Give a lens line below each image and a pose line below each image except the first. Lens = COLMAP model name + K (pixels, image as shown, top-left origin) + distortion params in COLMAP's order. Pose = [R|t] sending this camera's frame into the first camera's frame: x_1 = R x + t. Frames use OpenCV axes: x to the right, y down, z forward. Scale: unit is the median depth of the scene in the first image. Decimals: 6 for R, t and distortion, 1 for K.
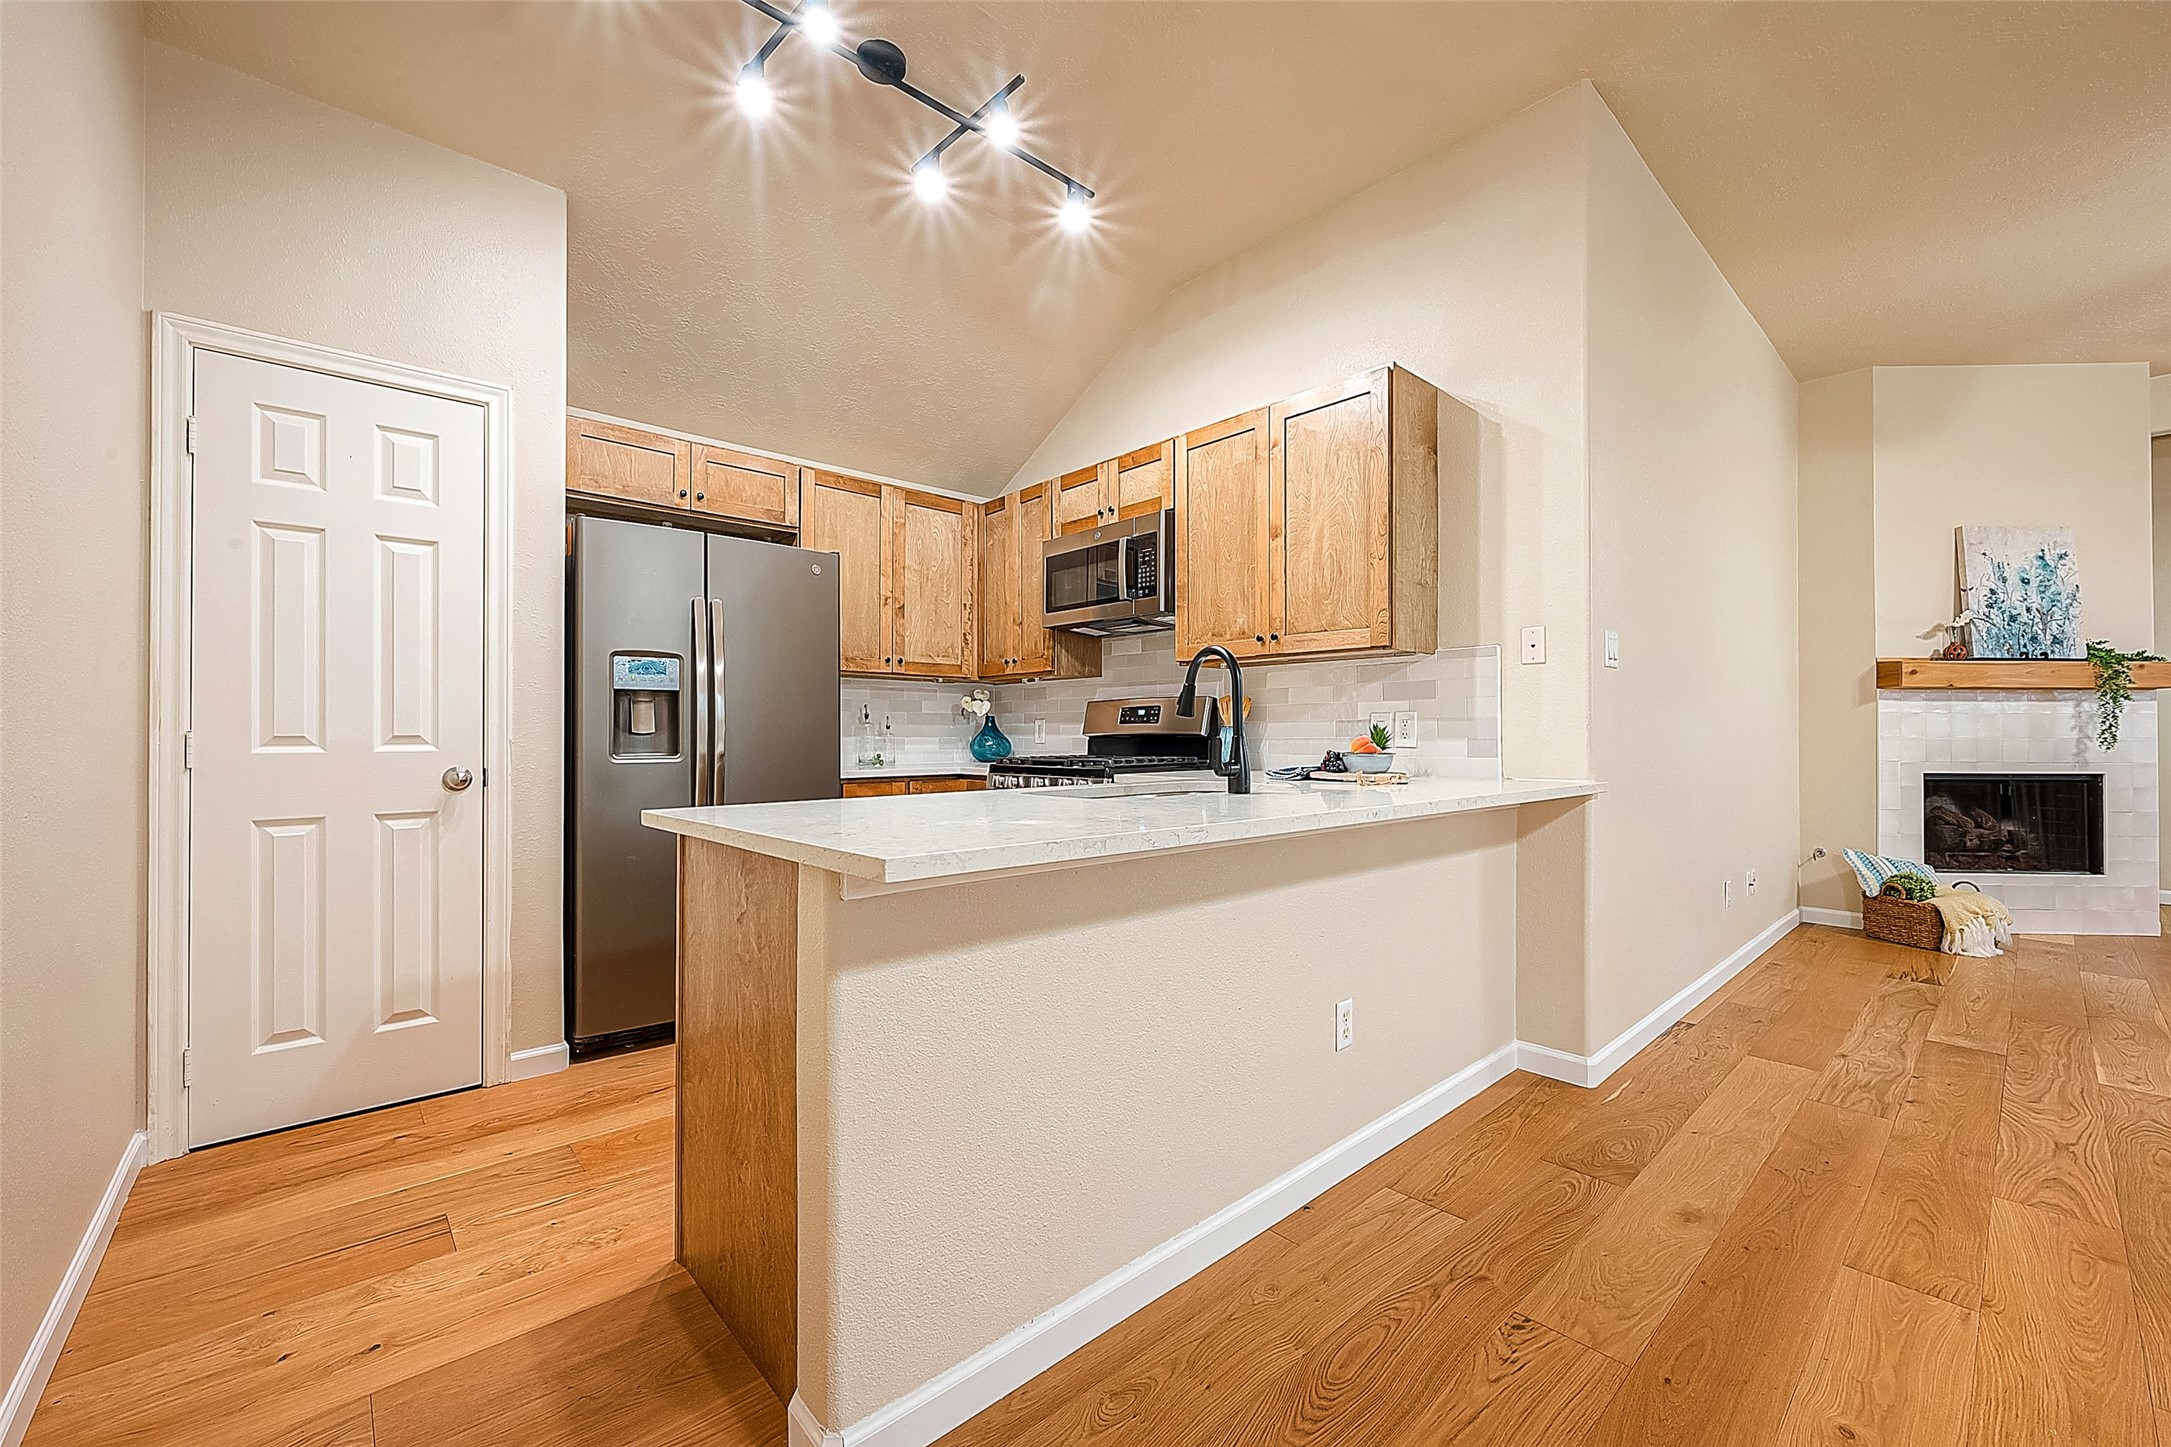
lens RADIAL K [[859.2, 0, 1084.3], [0, 859.2, 722.4], [0, 0, 1]] dist [-0.000725, 0.000503]
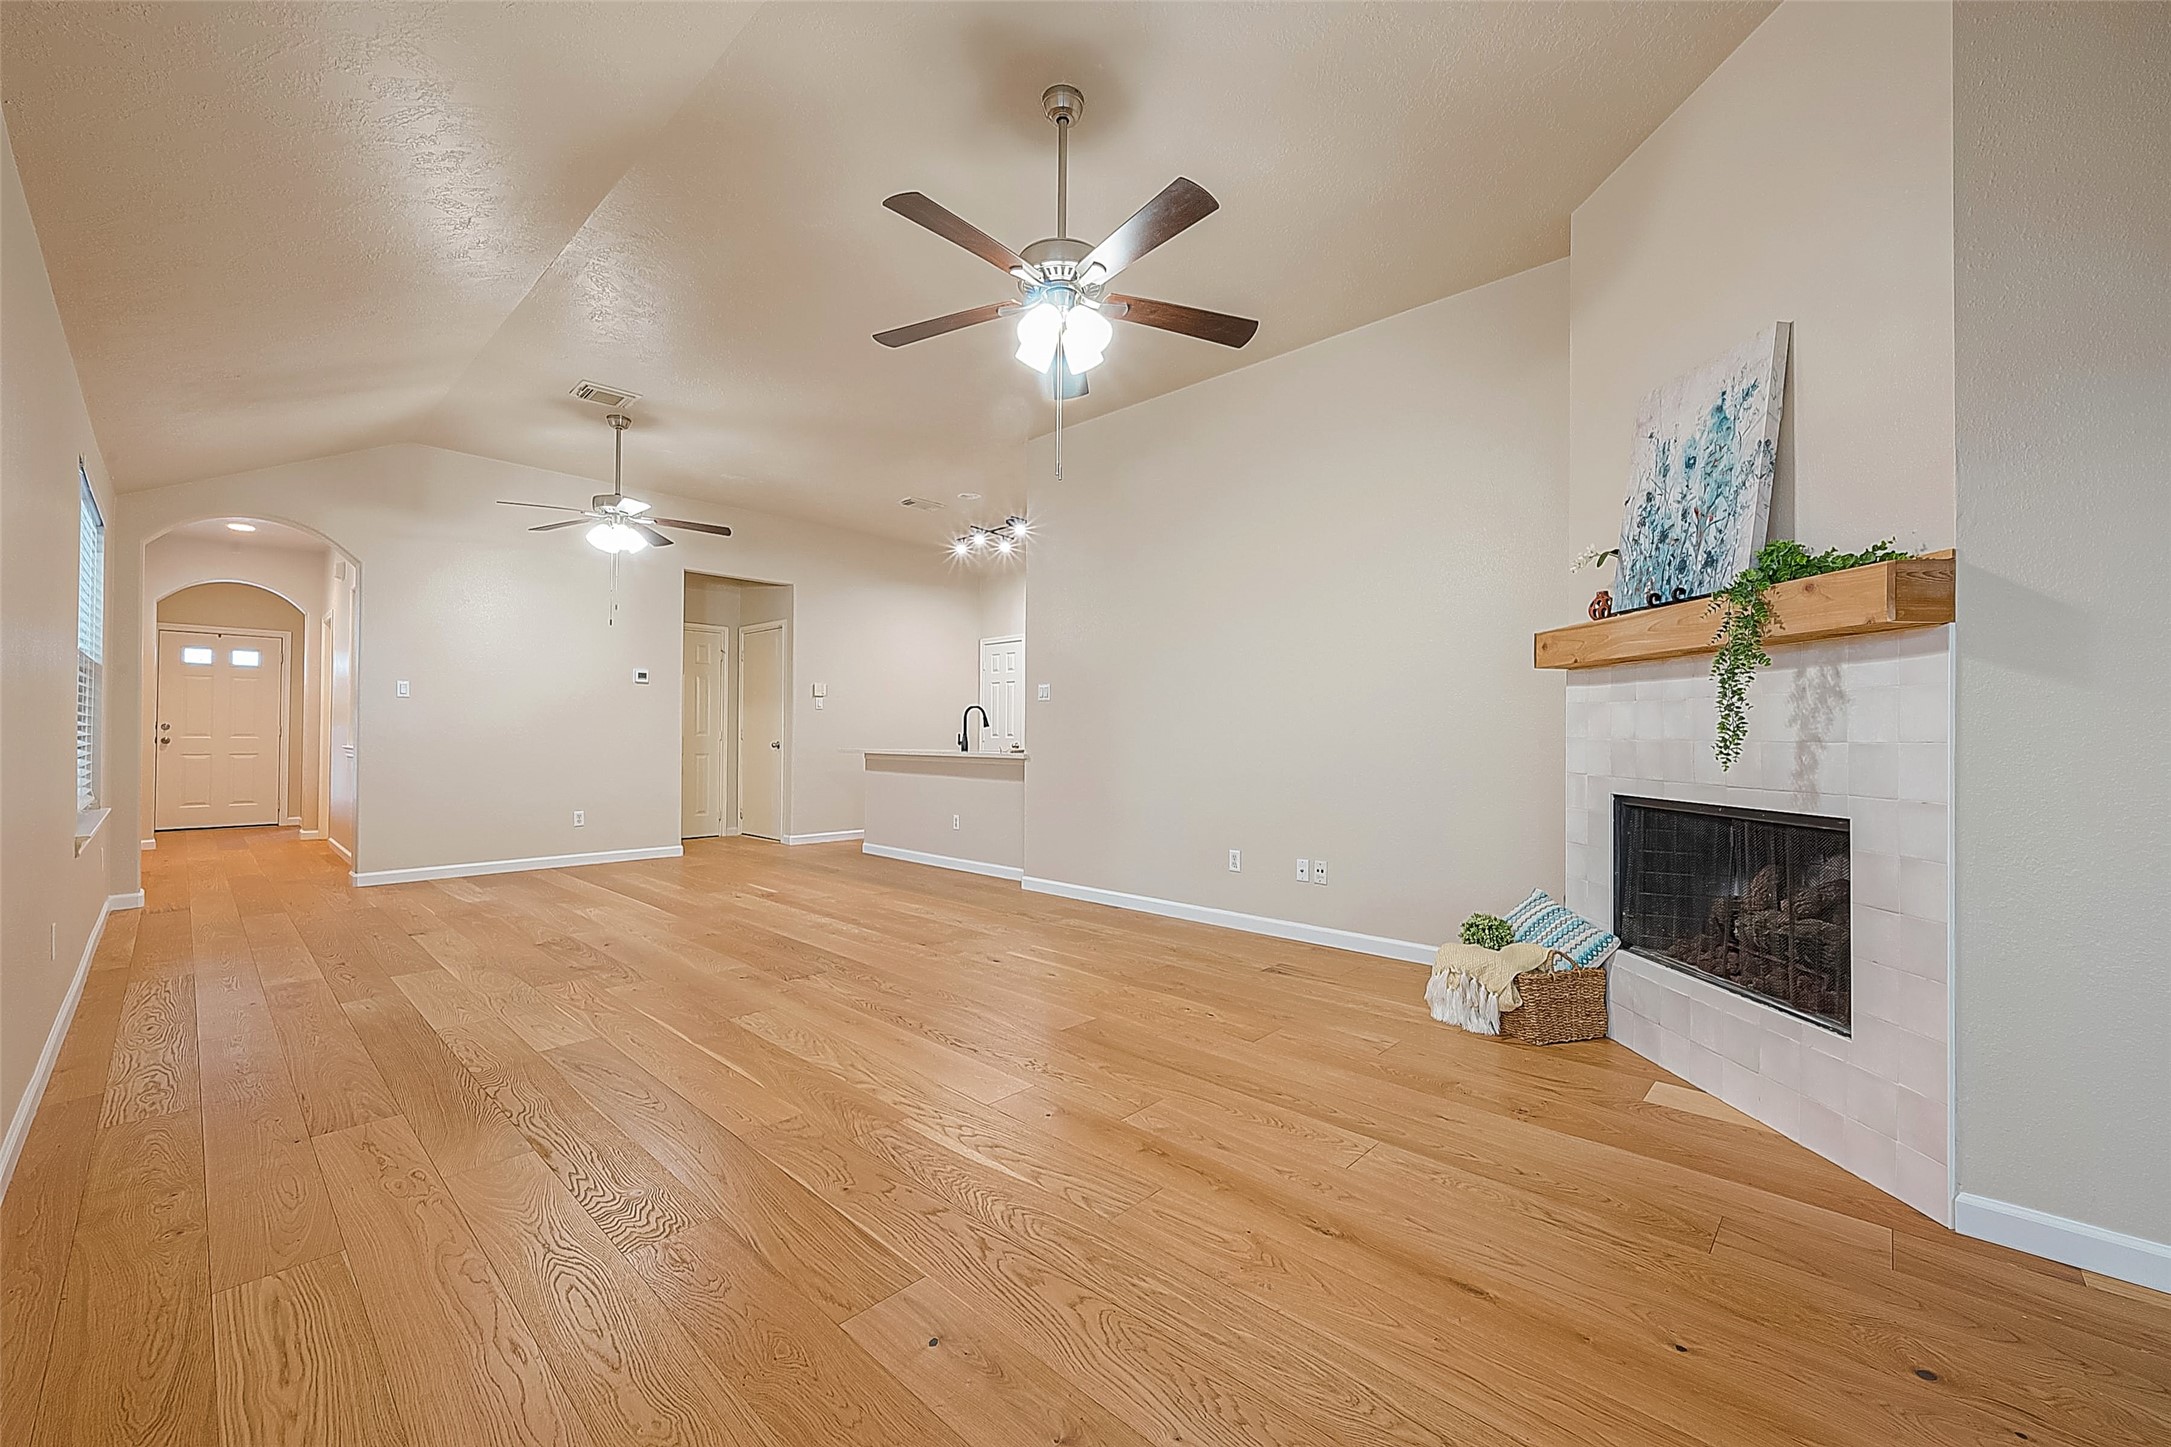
lens RADIAL K [[859.2, 0, 1084.3], [0, 859.2, 722.4], [0, 0, 1]] dist [-0.000725, 0.000503]
pose [[0.082685, -0.015813, -0.996450, 1.621579], [0.002524, 0.999874, -0.015658, 0.014193], [0.996573, -0.001221, 0.082715, 0.555214]]
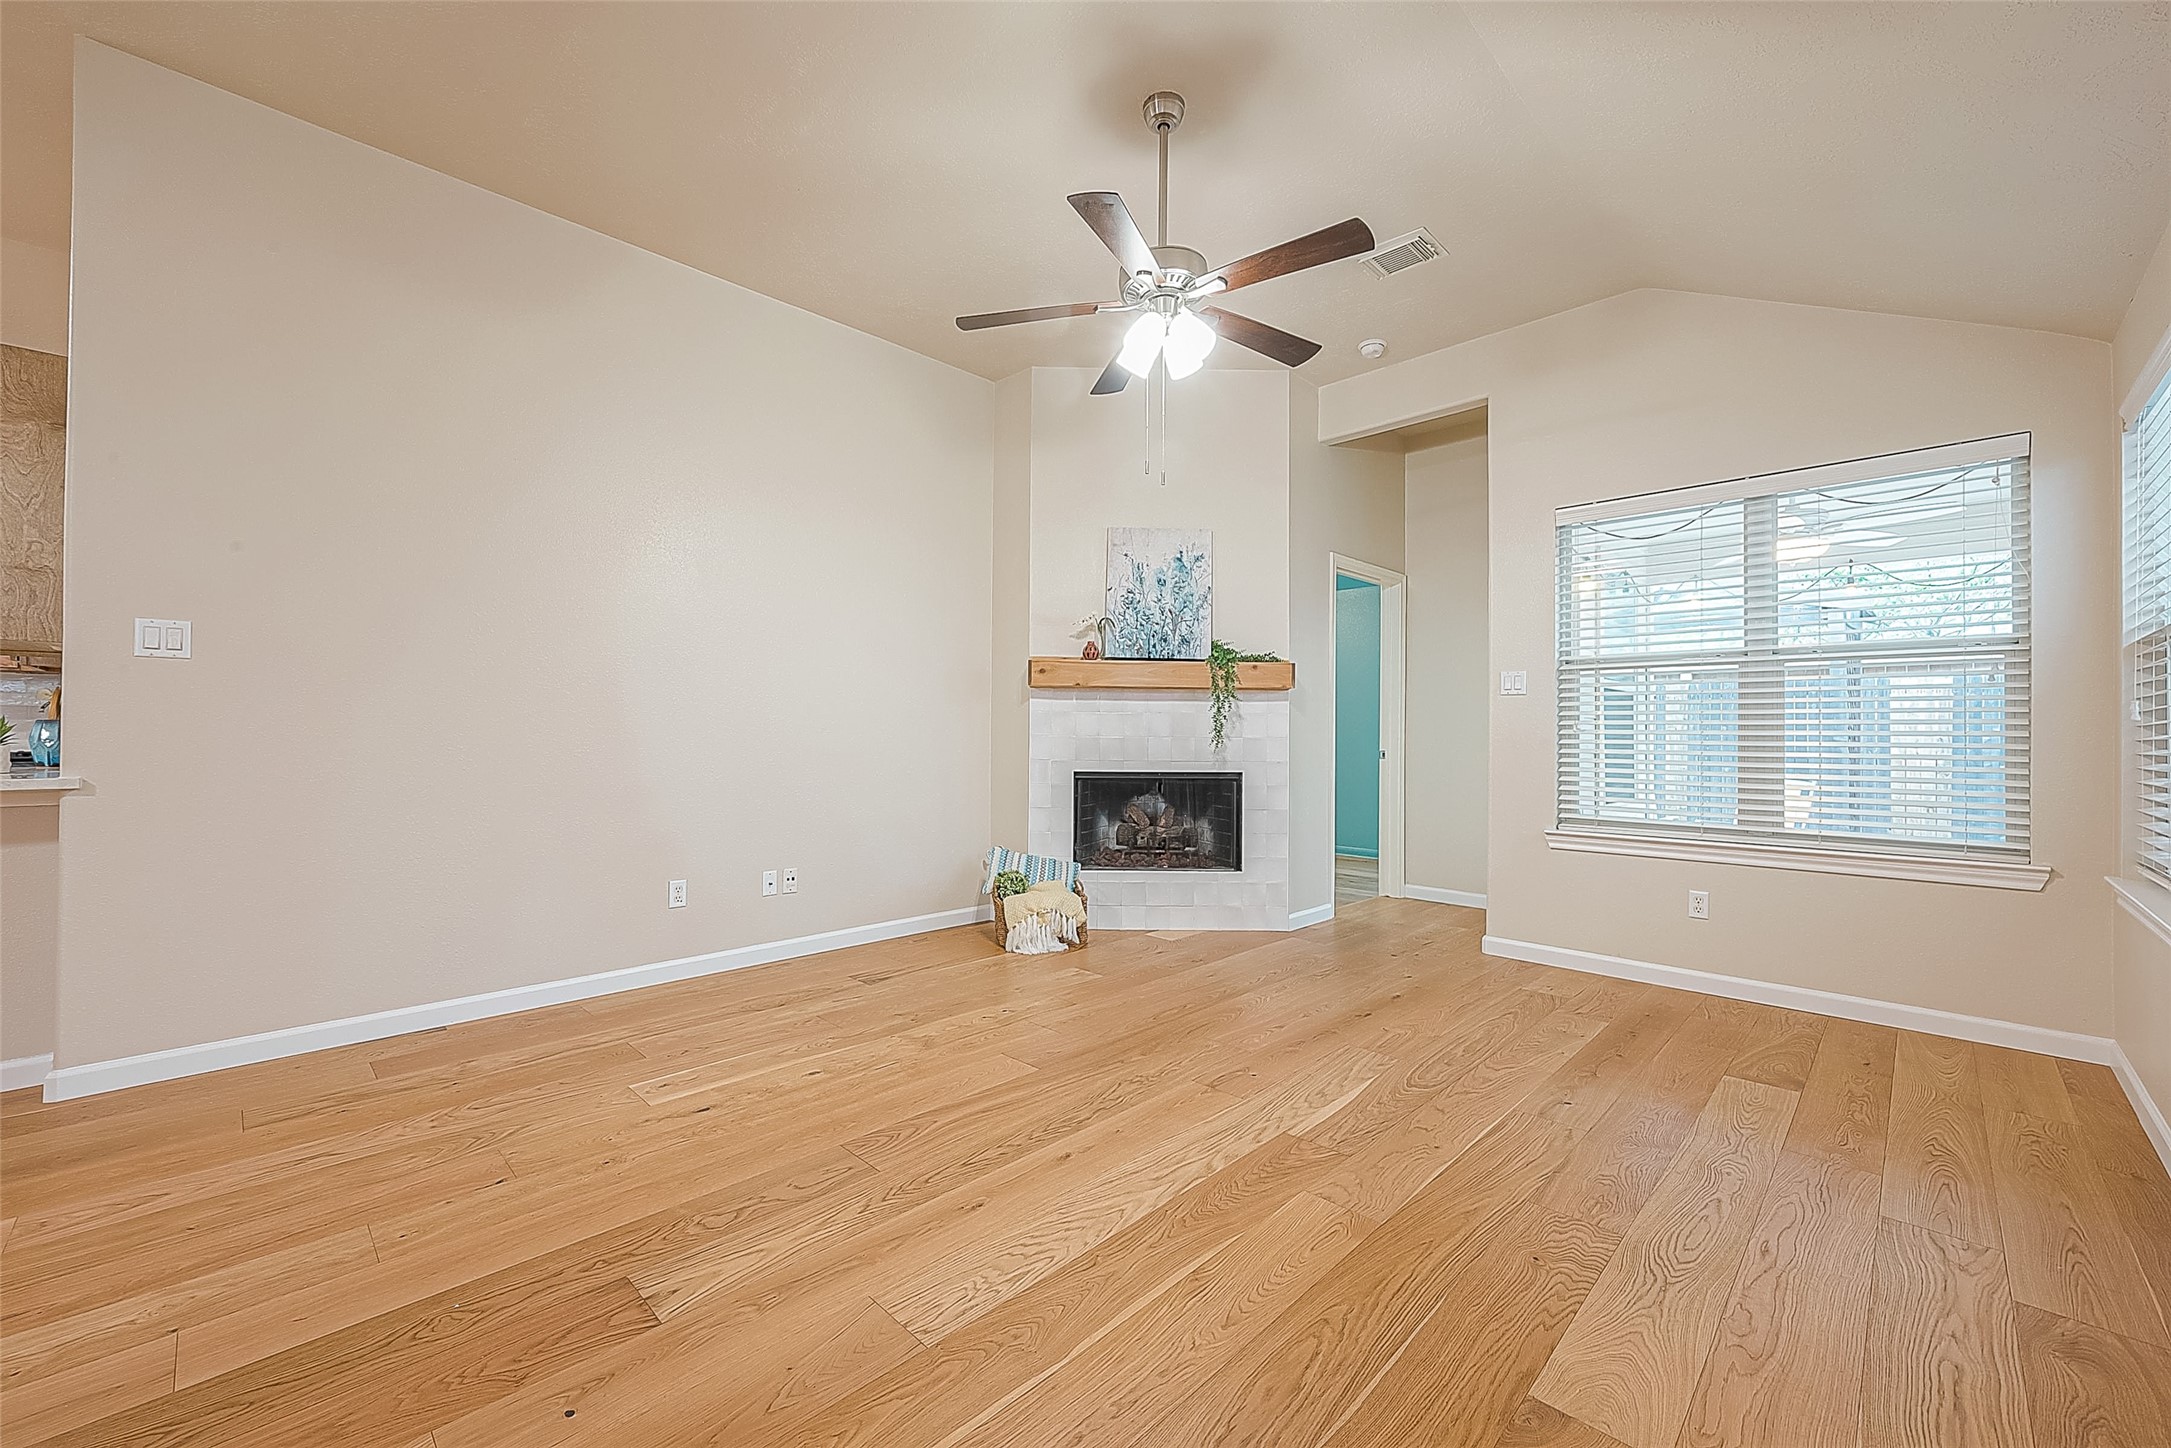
lens RADIAL K [[859.2, 0, 1084.3], [0, 859.2, 722.9], [0, 0, 1]] dist [-0.000725, 0.000503]
pose [[0.997890, 0.004241, 0.064792, 0.938500], [-0.004007, 0.999985, -0.003737, 0.005839], [-0.064807, 0.003469, 0.997892, -0.006018]]
